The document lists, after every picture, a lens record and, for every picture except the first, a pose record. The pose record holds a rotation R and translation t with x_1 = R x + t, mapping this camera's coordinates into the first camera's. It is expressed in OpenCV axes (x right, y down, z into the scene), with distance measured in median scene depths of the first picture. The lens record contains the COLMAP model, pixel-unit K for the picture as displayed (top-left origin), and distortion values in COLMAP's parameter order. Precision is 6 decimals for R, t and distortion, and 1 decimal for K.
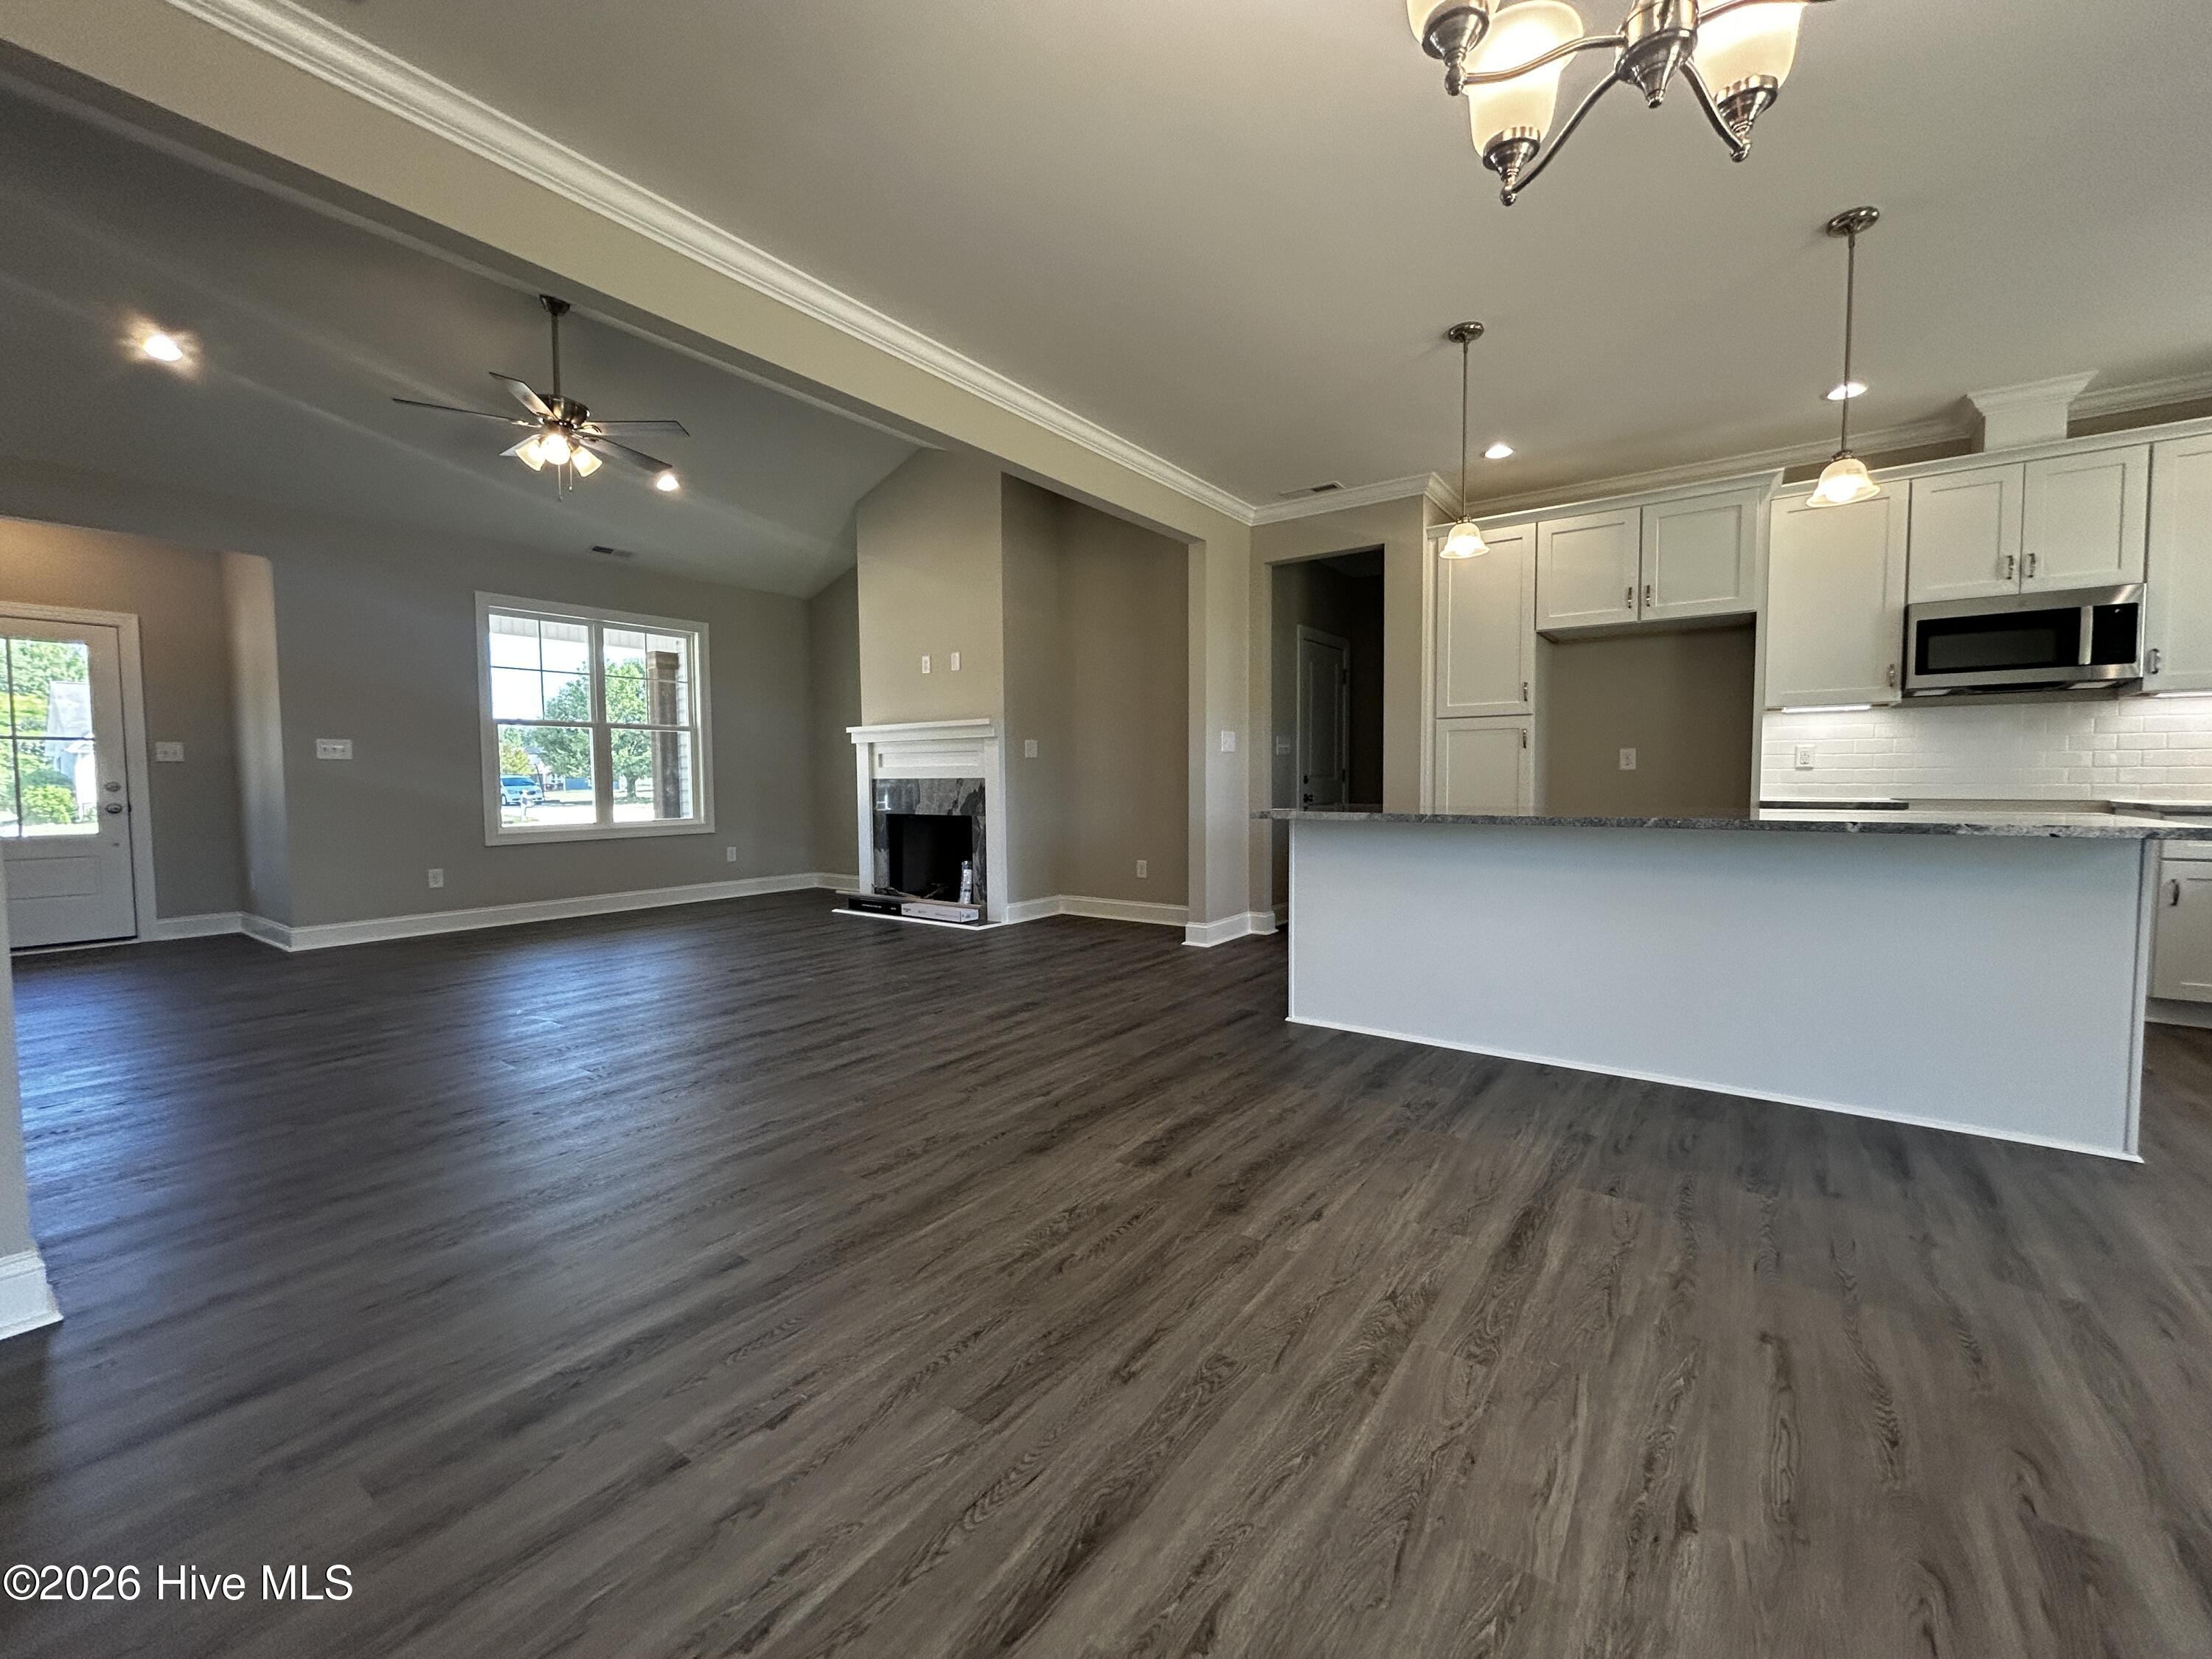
lens RADIAL K [[891.2, 0, 1108.5], [0, 891.2, 825.0], [0, 0, 1]] dist [0.000909, 0.000743]
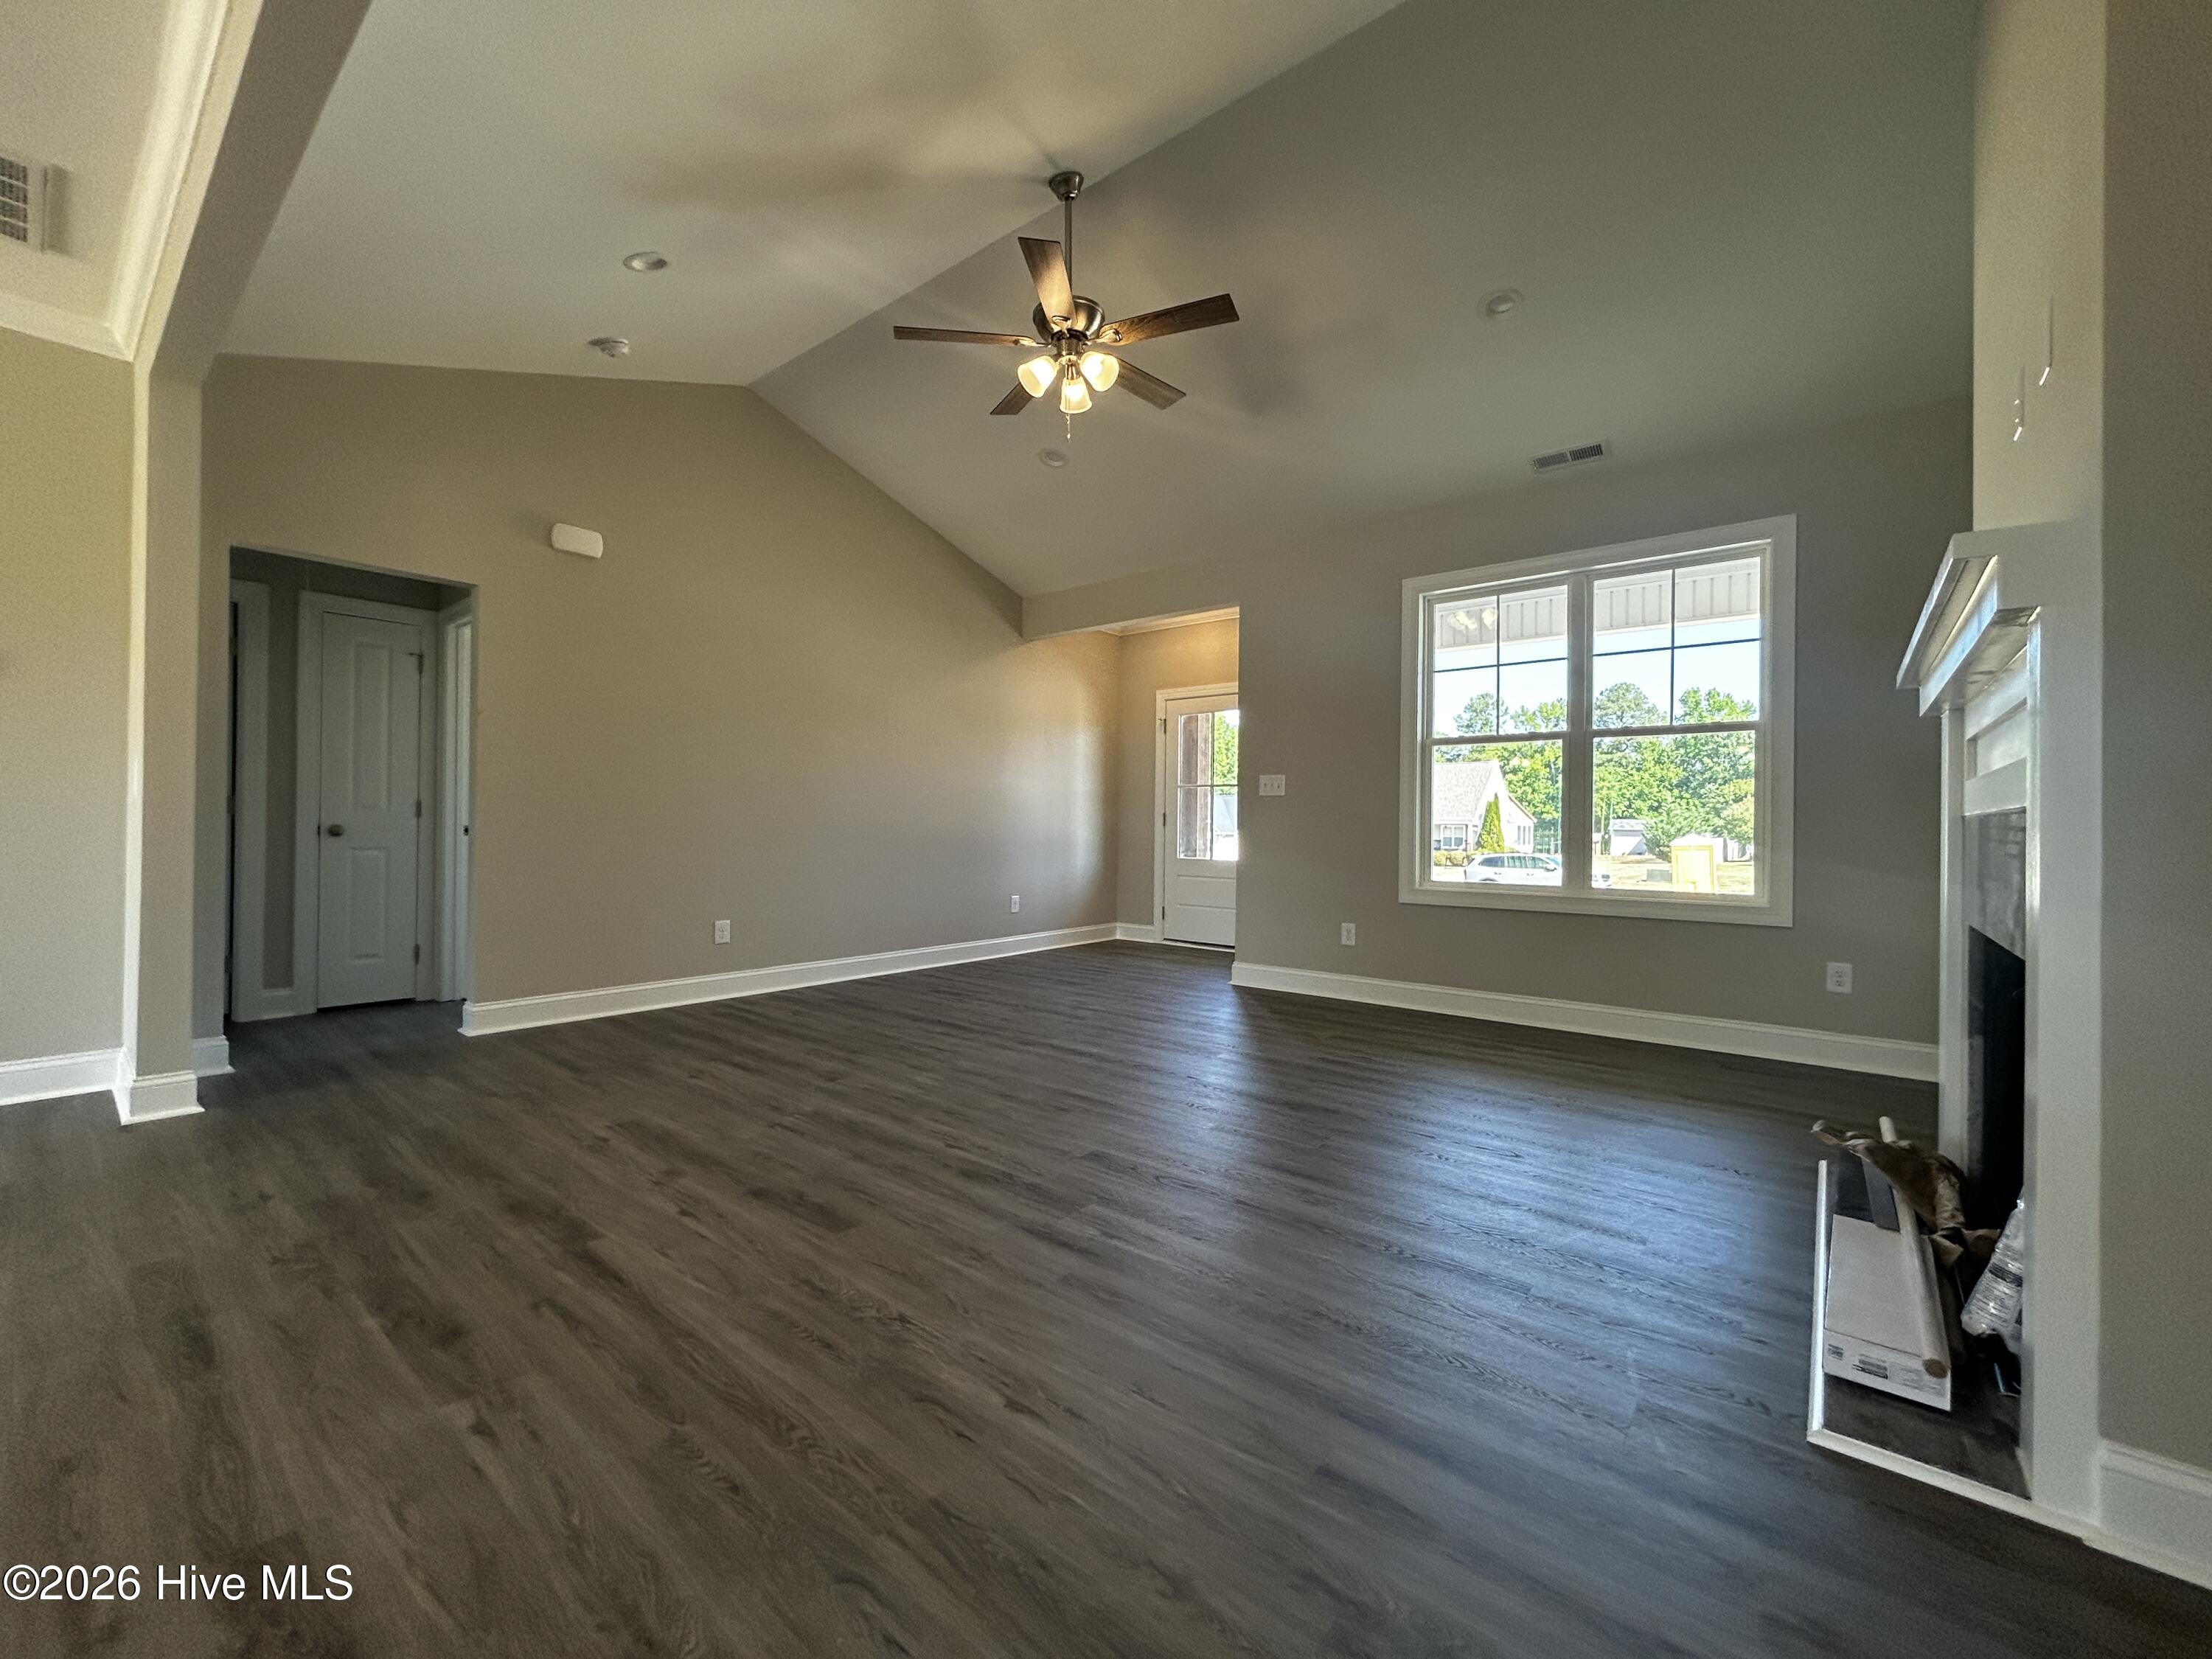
lens RADIAL K [[891.2, 0, 1096.8], [0, 891.2, 817.6], [0, 0, 1]] dist [0.000909, 0.000743]
pose [[-0.060290, -0.001602, -0.998180, 0.153450], [-0.064944, 0.997886, 0.002321, -0.054941], [0.996066, 0.064965, -0.060266, 1.220954]]
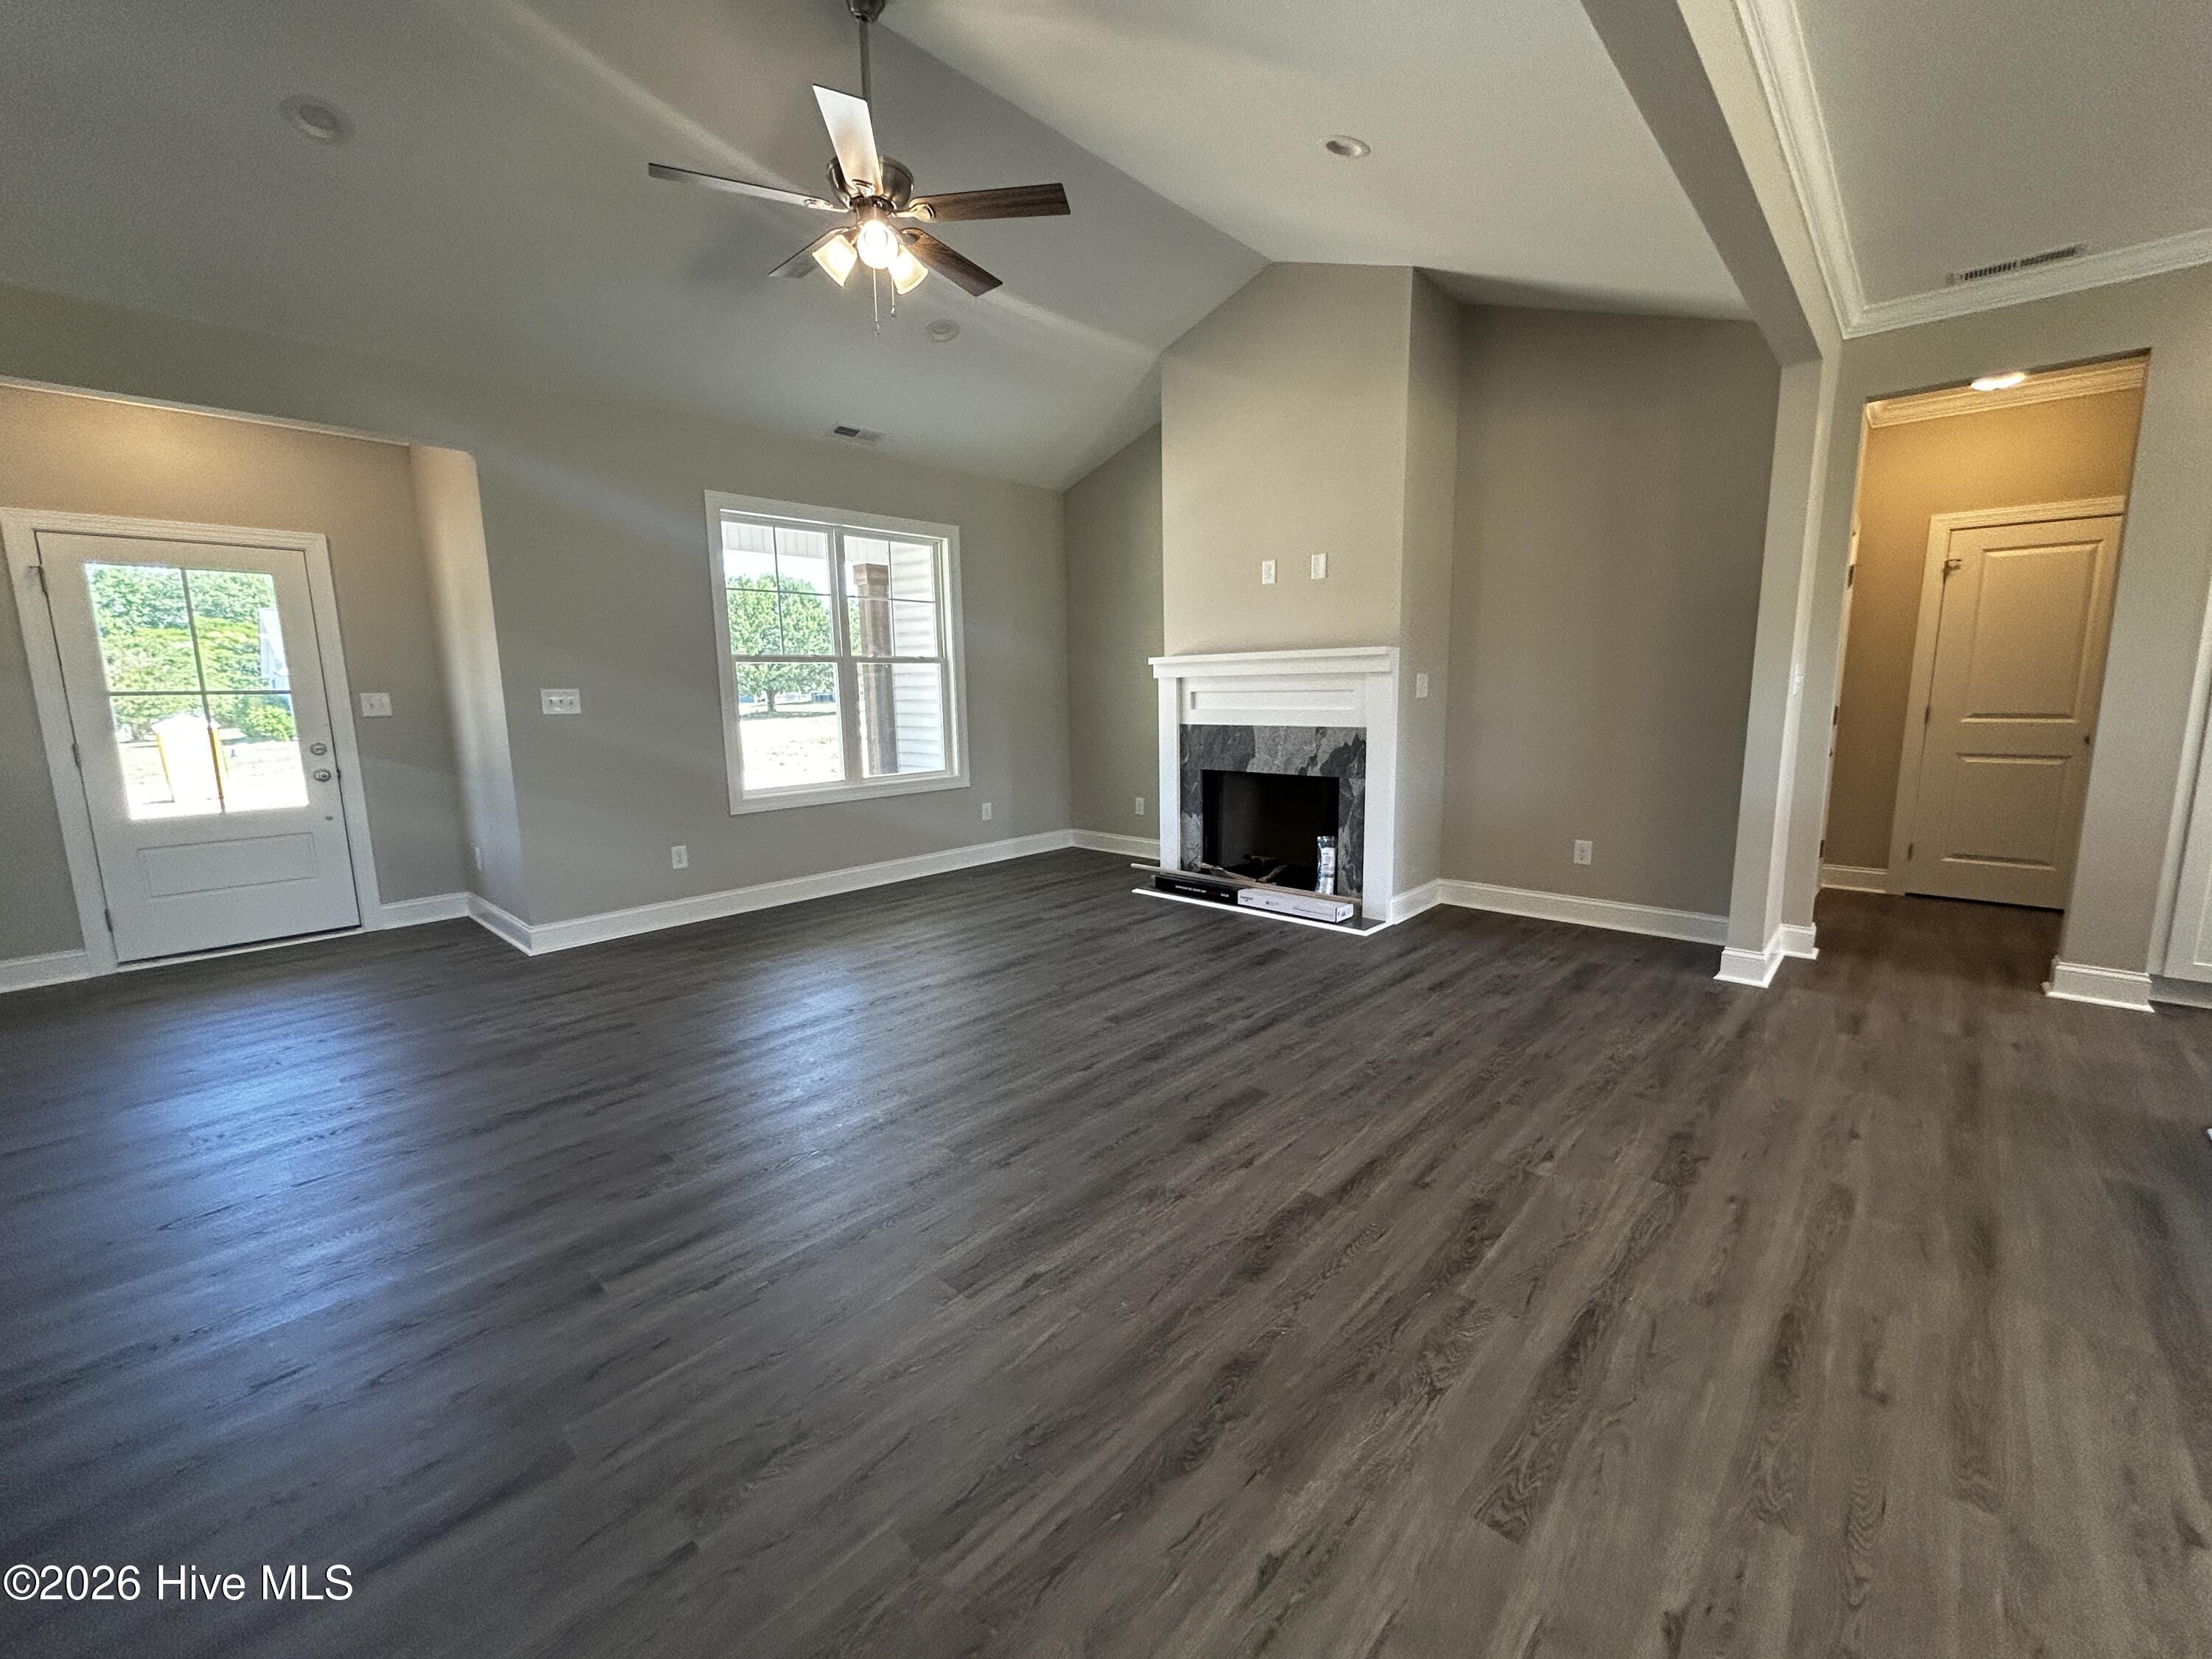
lens RADIAL K [[891.2, 0, 1108.5], [0, 891.2, 826.8], [0, 0, 1]] dist [0.000909, 0.000743]
pose [[0.992691, 0.008338, -0.120400, -0.407480], [0.004393, 0.994453, 0.105088, -0.077556], [0.120608, -0.104849, 0.987148, 0.374104]]
